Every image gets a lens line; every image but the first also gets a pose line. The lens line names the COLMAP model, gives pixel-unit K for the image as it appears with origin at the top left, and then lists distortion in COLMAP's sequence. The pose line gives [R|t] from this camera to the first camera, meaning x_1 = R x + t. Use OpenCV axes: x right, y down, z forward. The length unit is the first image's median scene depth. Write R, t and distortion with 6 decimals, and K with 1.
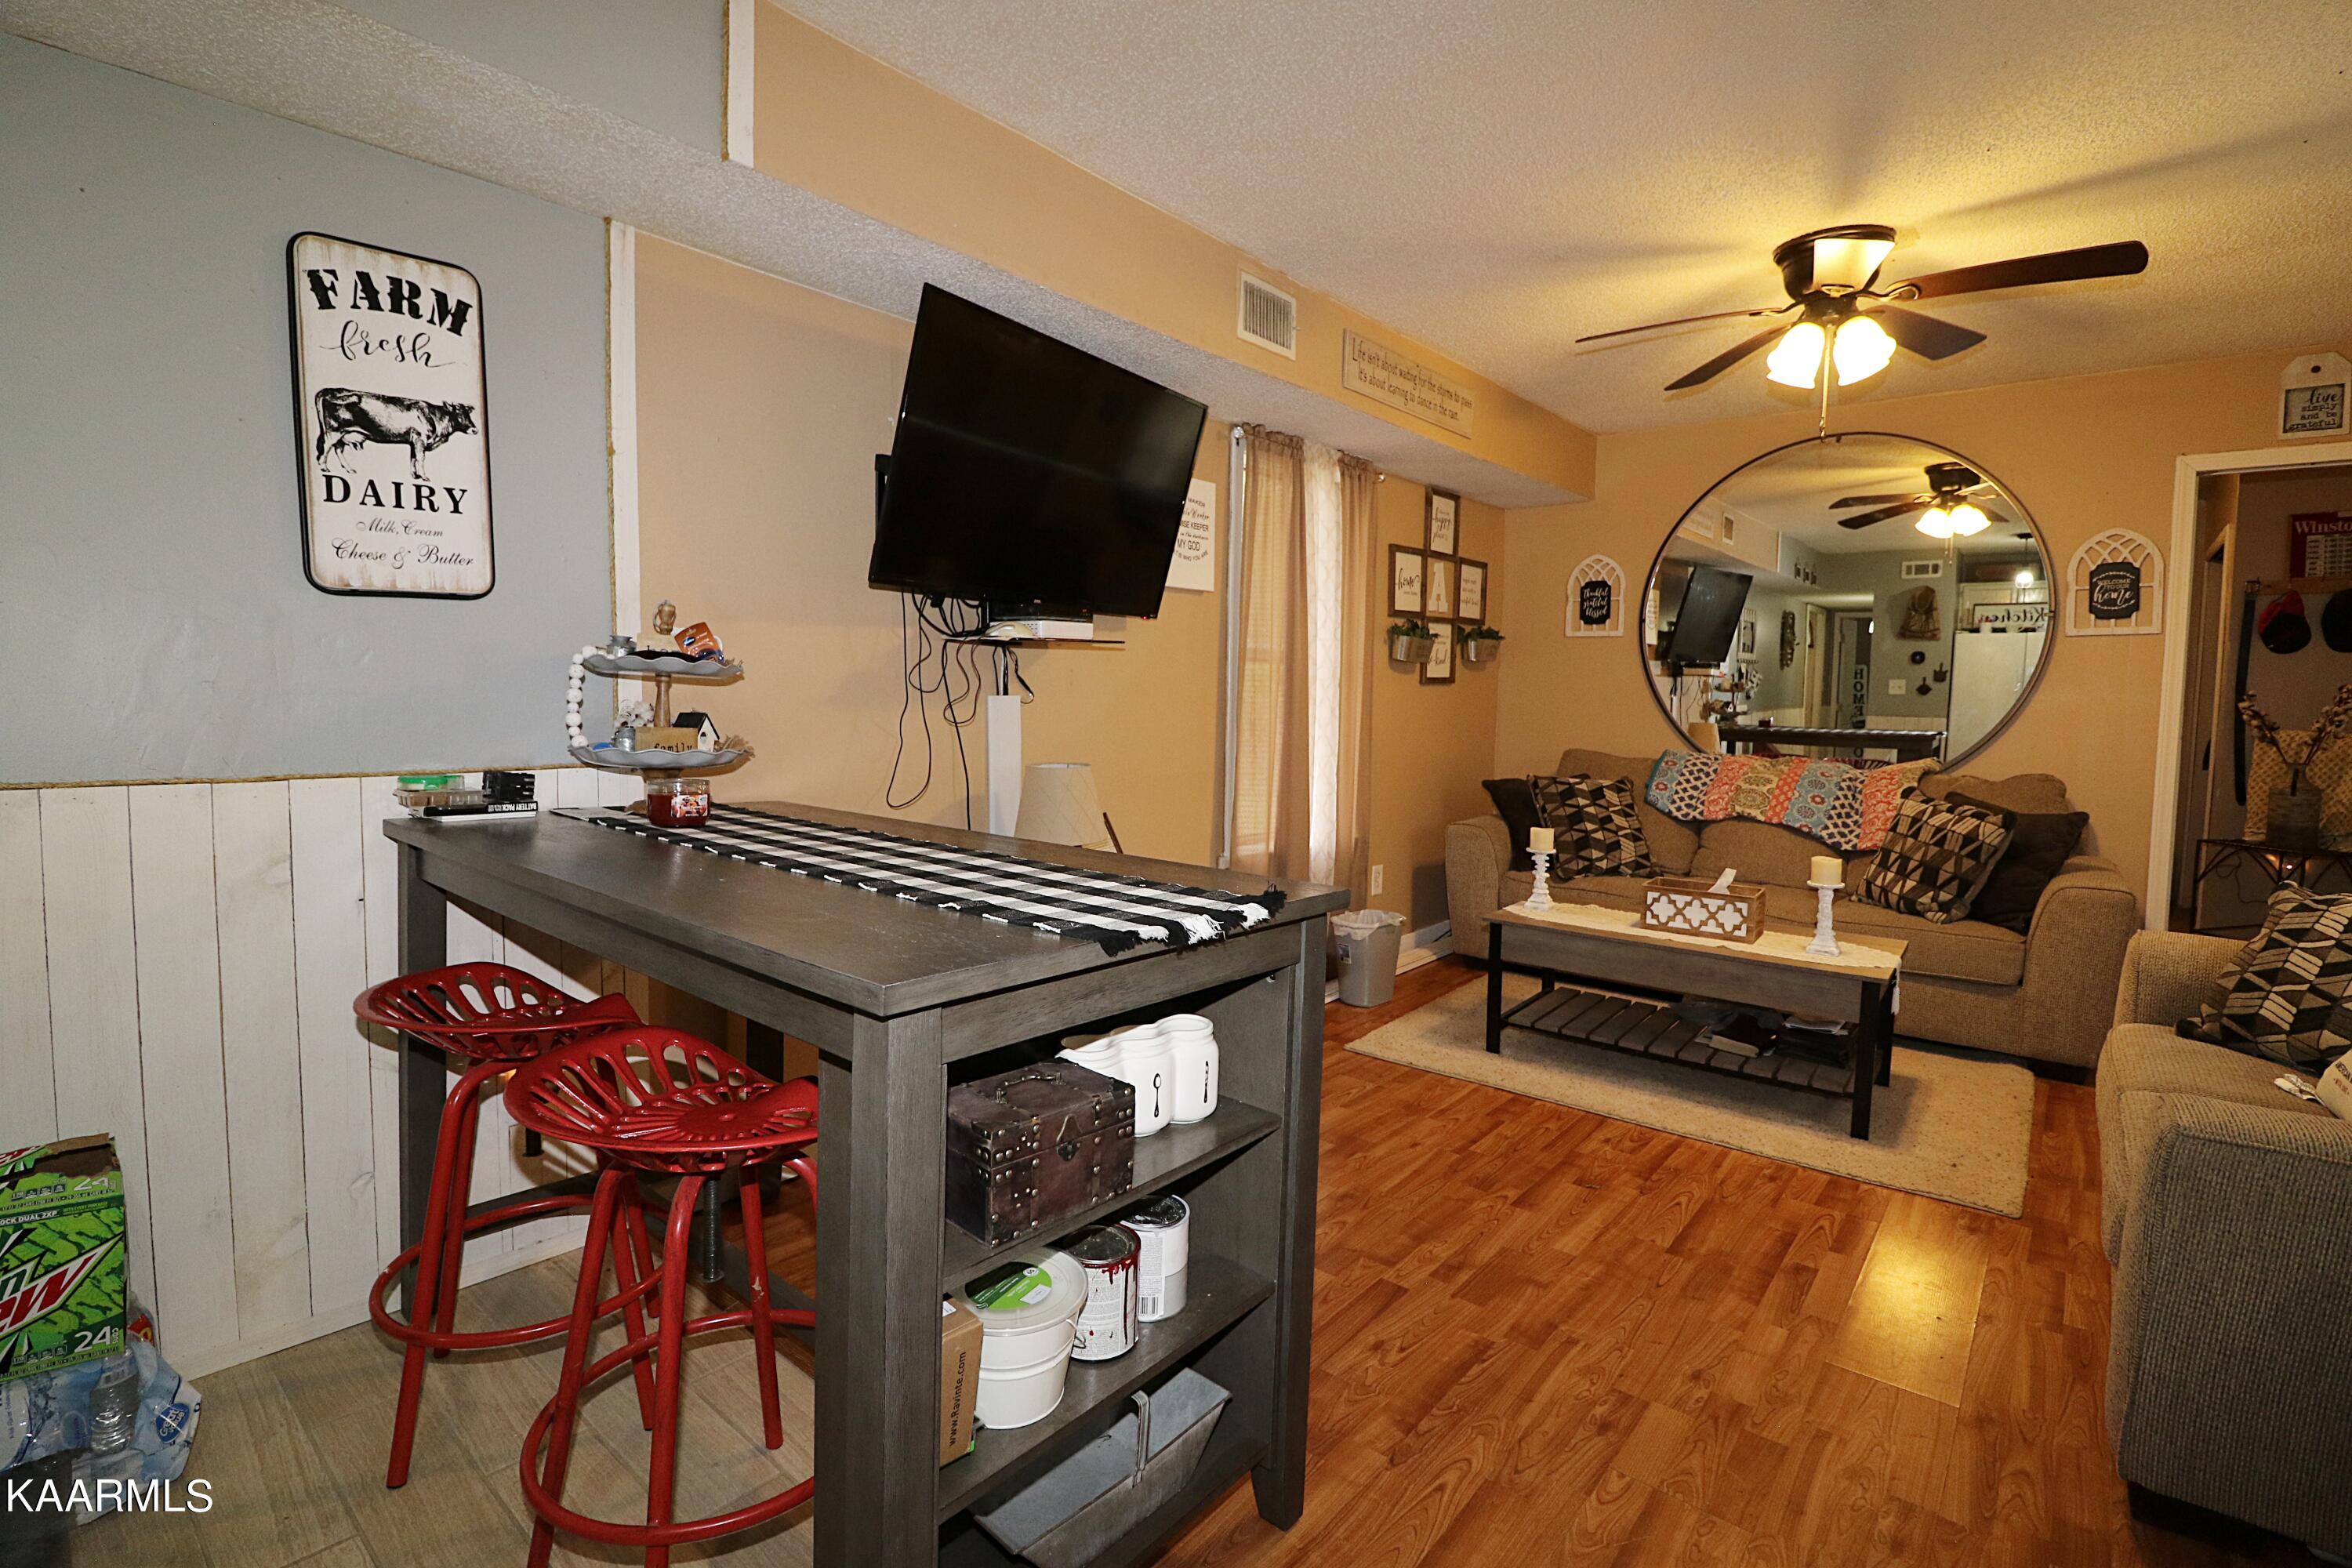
lens RADIAL K [[1078.4, 0, 1170.3], [0, 1078.4, 756.4], [0, 0, 1]] dist [-0.007701, -0.005845]
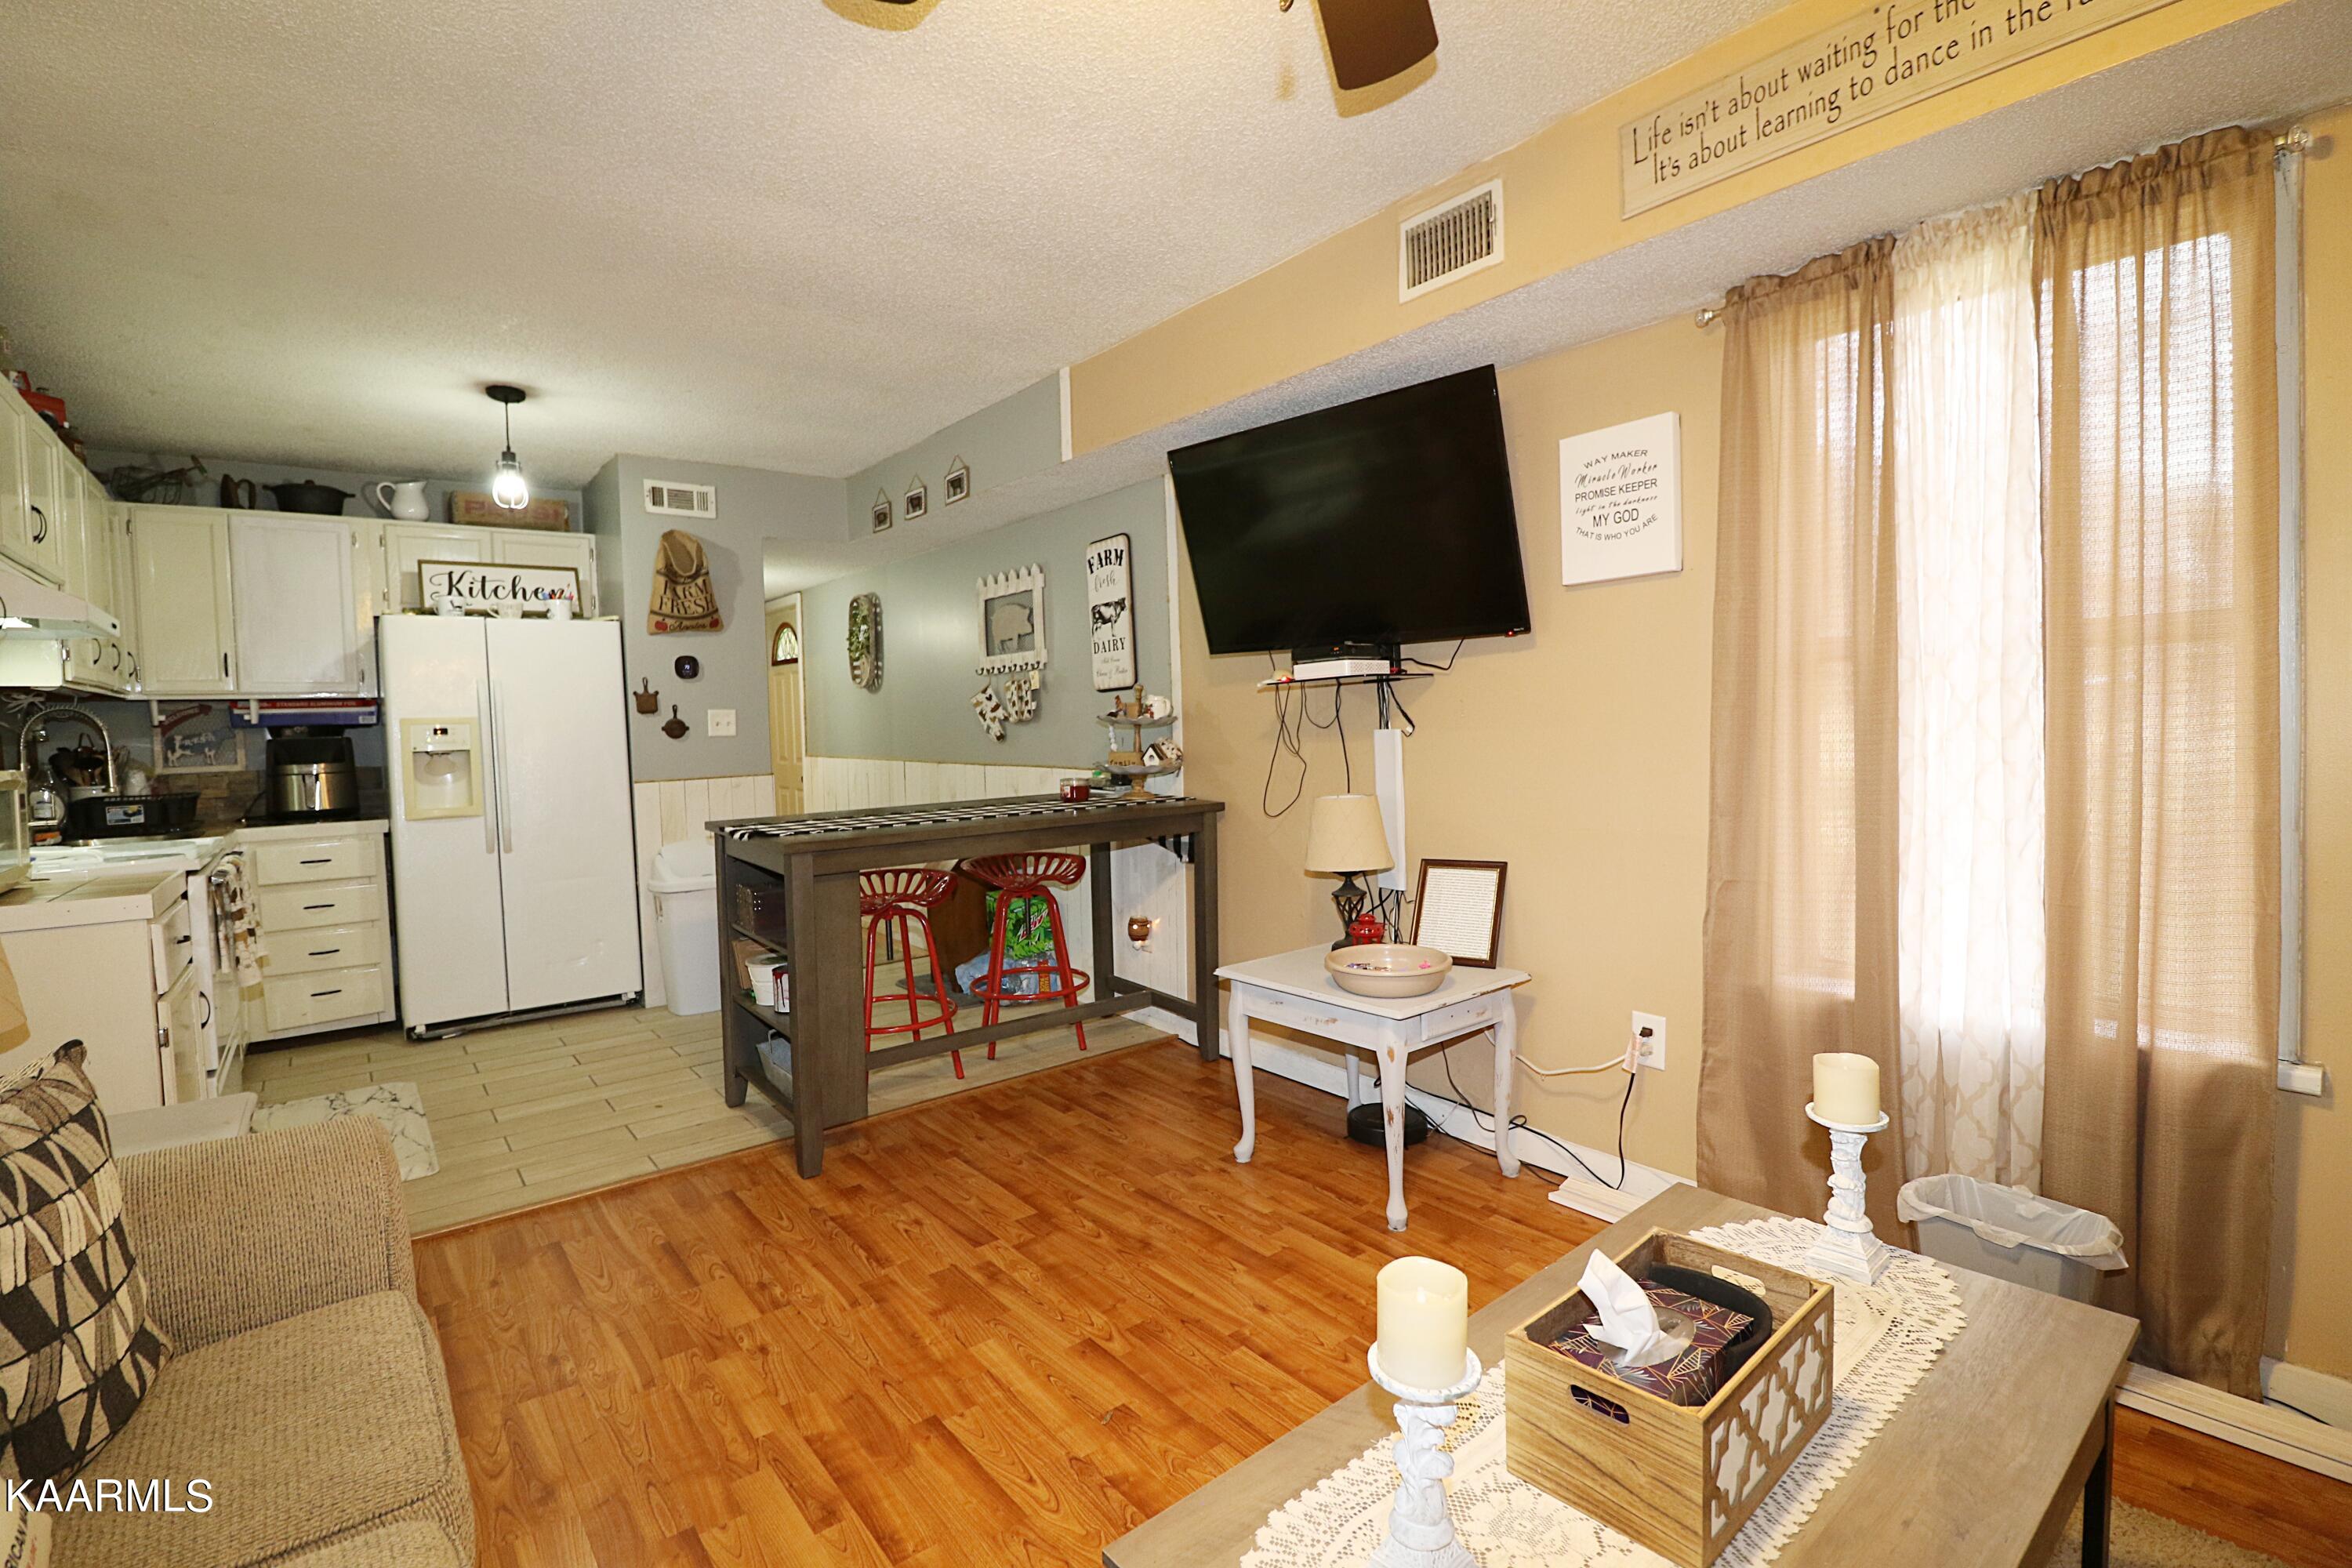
lens RADIAL K [[1078.4, 0, 1185.9], [0, 1078.4, 759.0], [0, 0, 1]] dist [-0.007701, -0.005845]
pose [[-0.188083, 0.026630, -0.981792, 0.869255], [-0.034326, 0.998843, 0.033669, -0.053172], [0.981553, 0.040034, -0.186951, 0.942900]]
